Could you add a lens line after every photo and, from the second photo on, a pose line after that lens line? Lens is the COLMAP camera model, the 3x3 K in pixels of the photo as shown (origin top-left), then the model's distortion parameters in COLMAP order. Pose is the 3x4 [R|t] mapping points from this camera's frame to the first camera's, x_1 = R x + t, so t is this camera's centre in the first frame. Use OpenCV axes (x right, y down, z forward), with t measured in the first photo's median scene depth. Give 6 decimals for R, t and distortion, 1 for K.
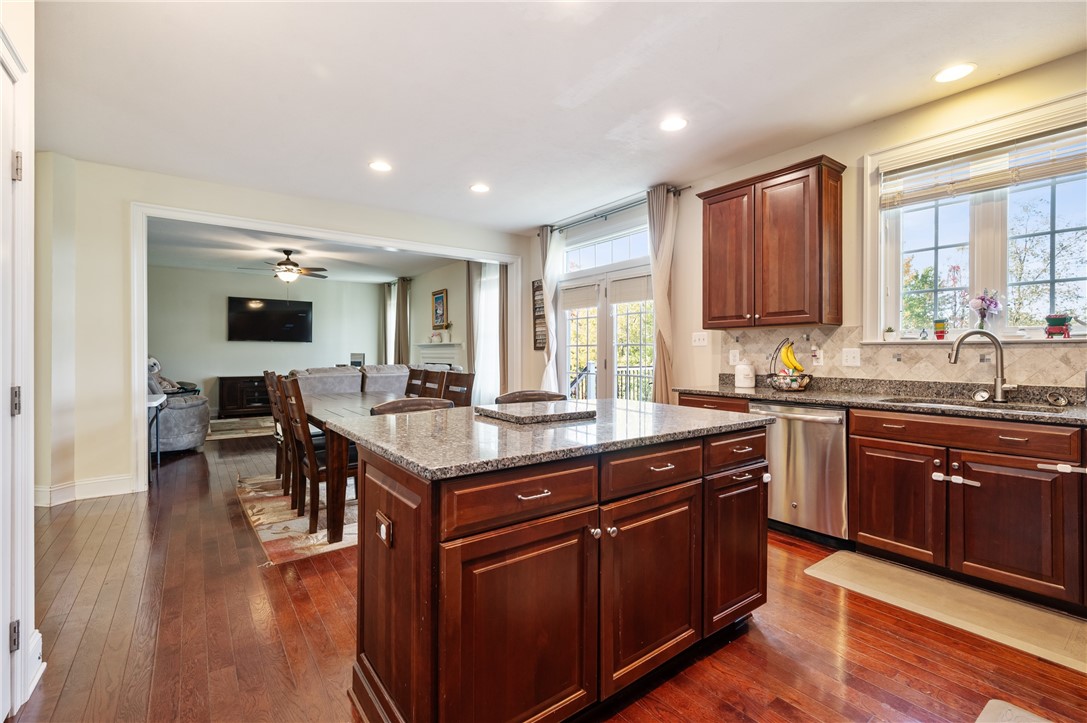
lens RADIAL K [[485.3, 0, 544.2], [0, 485.3, 353.9], [0, 0, 1]] dist [0.001182, 0.000838]
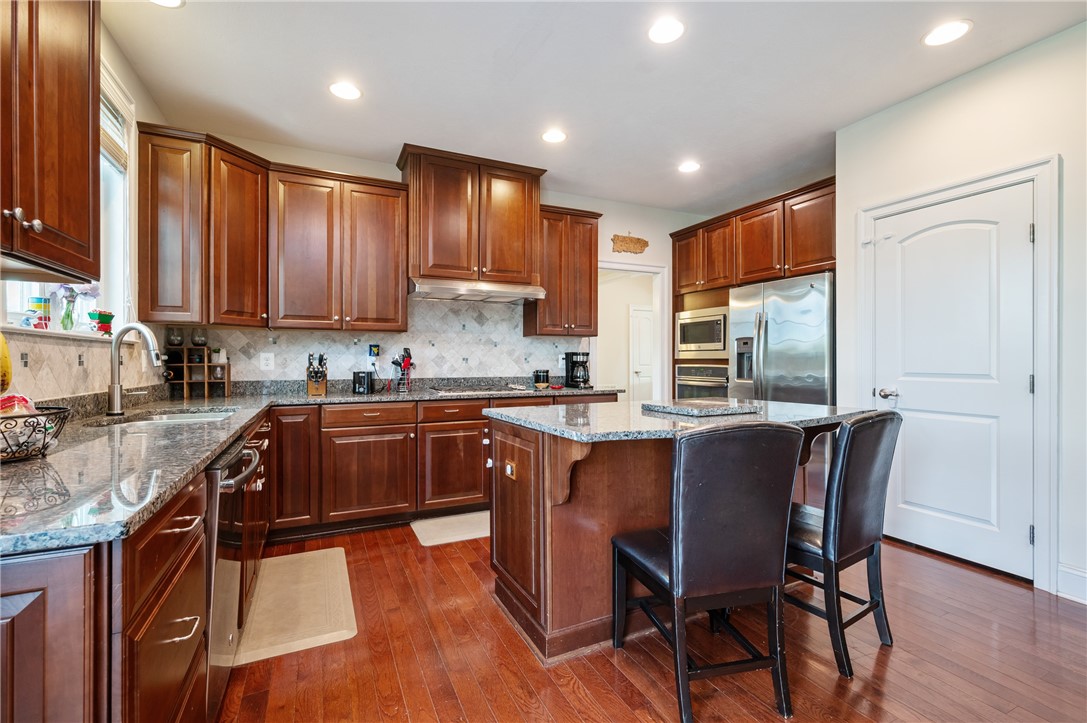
lens RADIAL K [[474.4, 0, 540.8], [0, 474.4, 356.8], [0, 0, 1]] dist [-0.002487, -0.000077]
pose [[-0.979372, 0.003727, 0.202030, 0.068964], [0.002681, 0.999982, -0.005453, 0.007773], [-0.202046, -0.004799, -0.979364, 1.247700]]
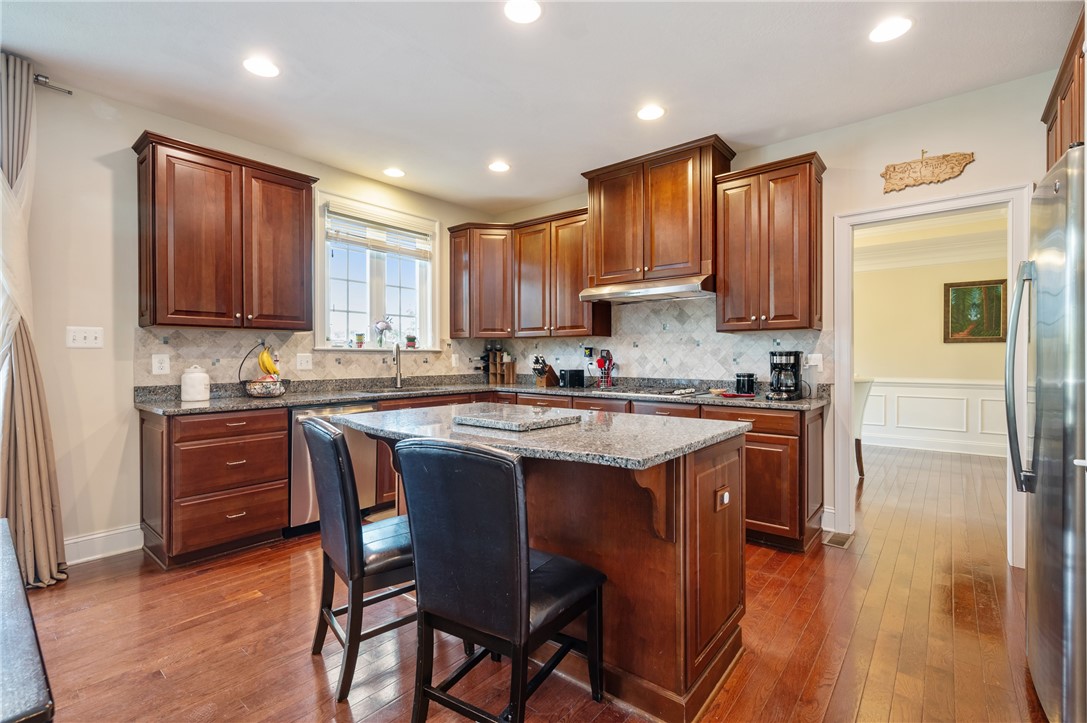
lens RADIAL K [[485.3, 0, 541.8], [0, 485.3, 360.4], [0, 0, 1]] dist [0.001182, 0.000838]
pose [[-0.243330, -0.006986, 0.969918, -0.574307], [0.004170, 0.999957, 0.008248, -0.002523], [-0.969935, 0.006052, -0.243290, 0.714310]]
